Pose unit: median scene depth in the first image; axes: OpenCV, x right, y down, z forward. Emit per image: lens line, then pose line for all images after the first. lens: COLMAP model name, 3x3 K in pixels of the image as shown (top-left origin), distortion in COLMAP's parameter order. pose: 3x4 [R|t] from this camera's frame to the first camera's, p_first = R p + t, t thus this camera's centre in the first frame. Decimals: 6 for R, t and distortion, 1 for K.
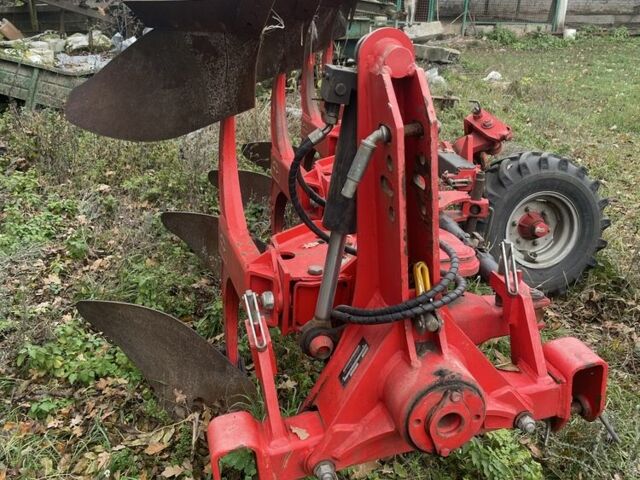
lens RADIAL K [[651.6, 0, 320.0], [0, 651.6, 240.0], [0, 0, 1]] dist [0.097473, -0.154598]
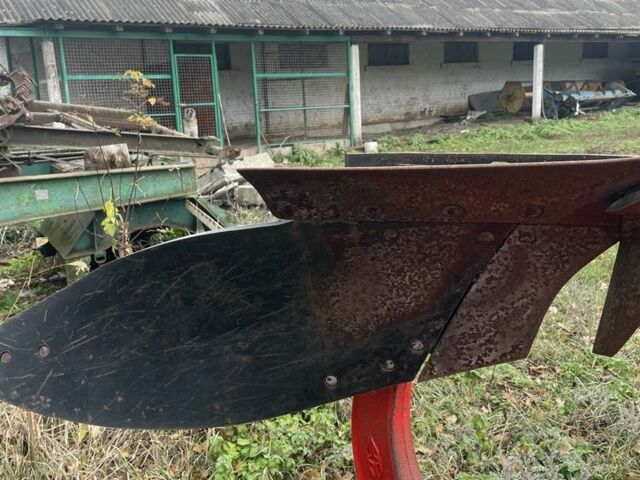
lens RADIAL K [[651.6, 0, 320.0], [0, 651.6, 240.0], [0, 0, 1]] dist [0.097473, -0.154598]
pose [[0.922948, -0.148201, 0.355252, -0.025667], [0.204992, 0.970391, -0.127750, -0.090359], [-0.325800, 0.190730, 0.926000, 0.221832]]
